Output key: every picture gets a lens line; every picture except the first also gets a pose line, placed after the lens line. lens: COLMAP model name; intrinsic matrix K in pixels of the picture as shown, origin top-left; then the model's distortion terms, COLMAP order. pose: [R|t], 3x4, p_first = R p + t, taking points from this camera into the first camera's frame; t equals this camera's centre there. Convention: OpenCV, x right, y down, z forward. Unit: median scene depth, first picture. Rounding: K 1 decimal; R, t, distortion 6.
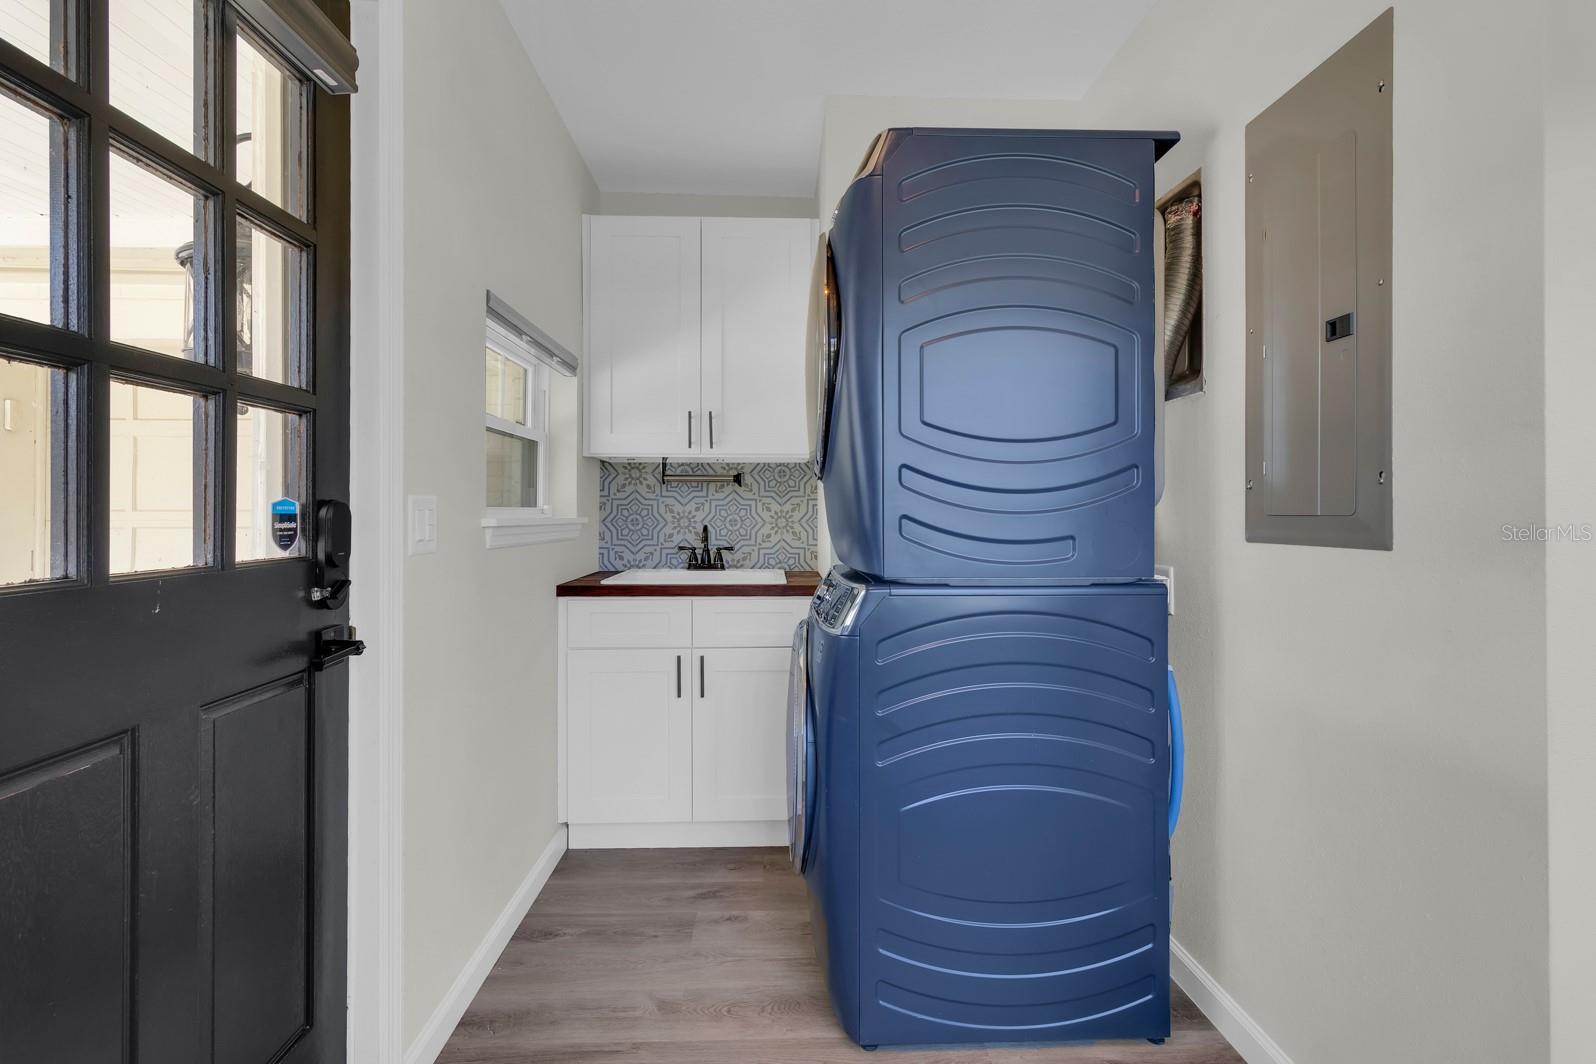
lens RADIAL K [[752.7, 0, 800.5], [0, 752.7, 526.9], [0, 0, 1]] dist [0.003804, 0.000908]
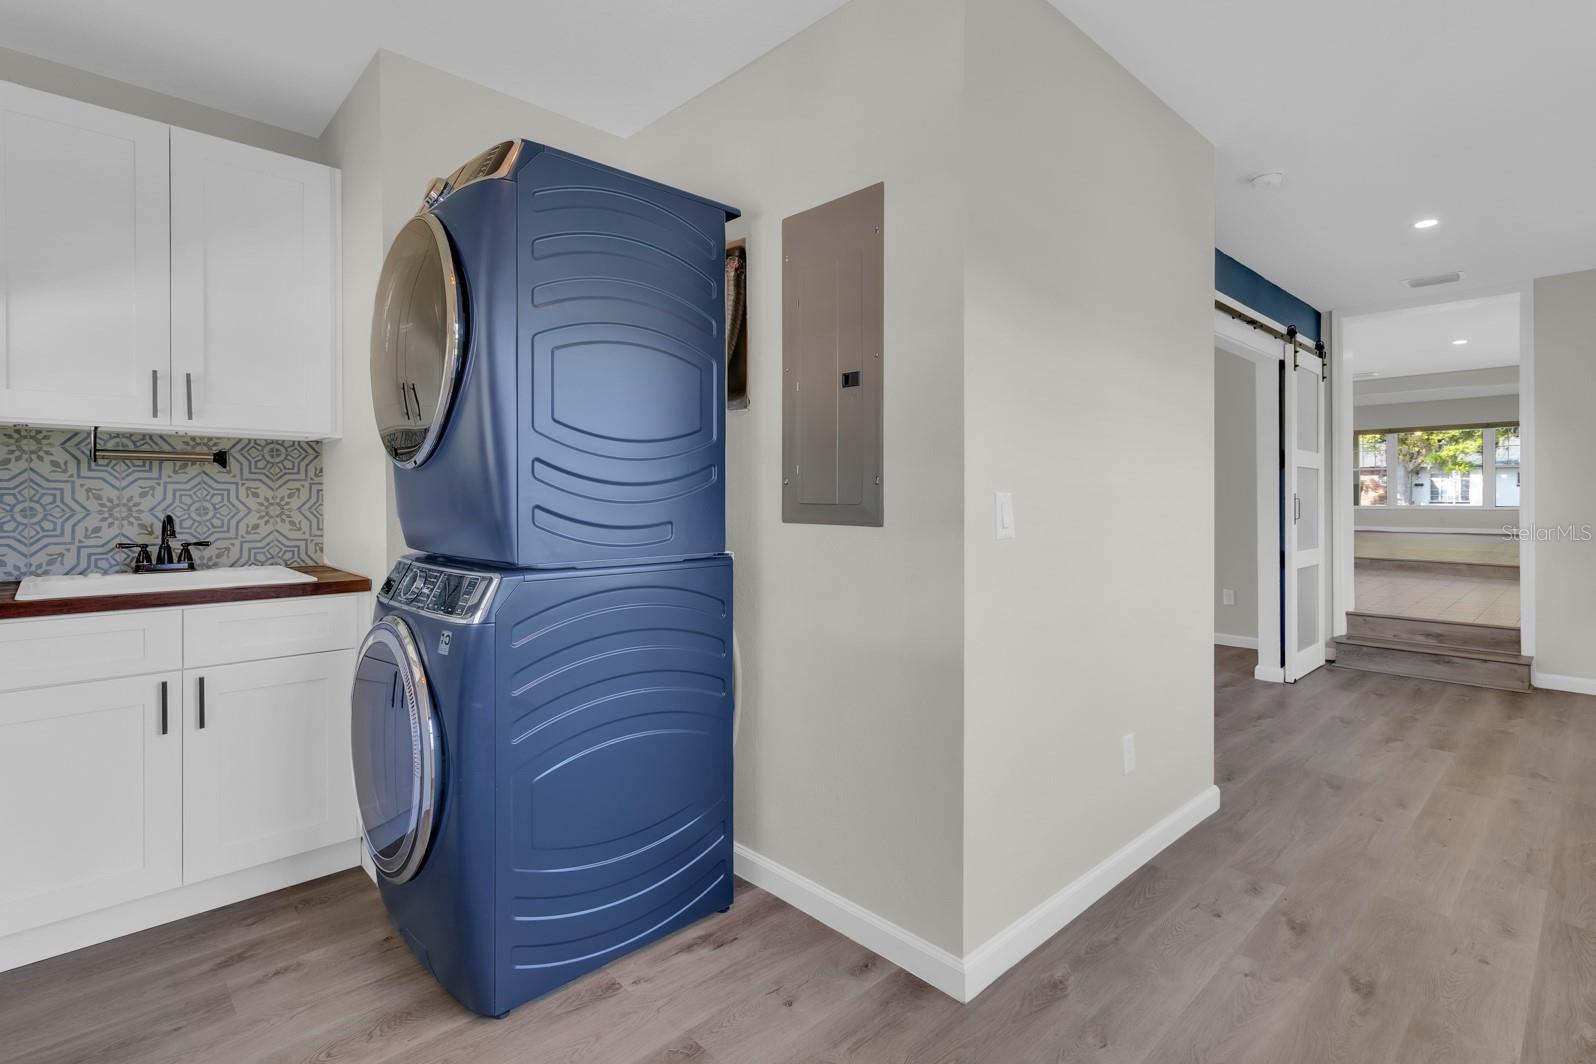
lens RADIAL K [[752.7, 0, 790.7], [0, 752.7, 520.4], [0, 0, 1]] dist [0.003804, 0.000908]
pose [[0.756836, -0.022383, 0.653222, -0.239540], [0.010965, 0.999708, 0.021552, -0.011058], [-0.653513, -0.009149, 0.756860, -0.038910]]
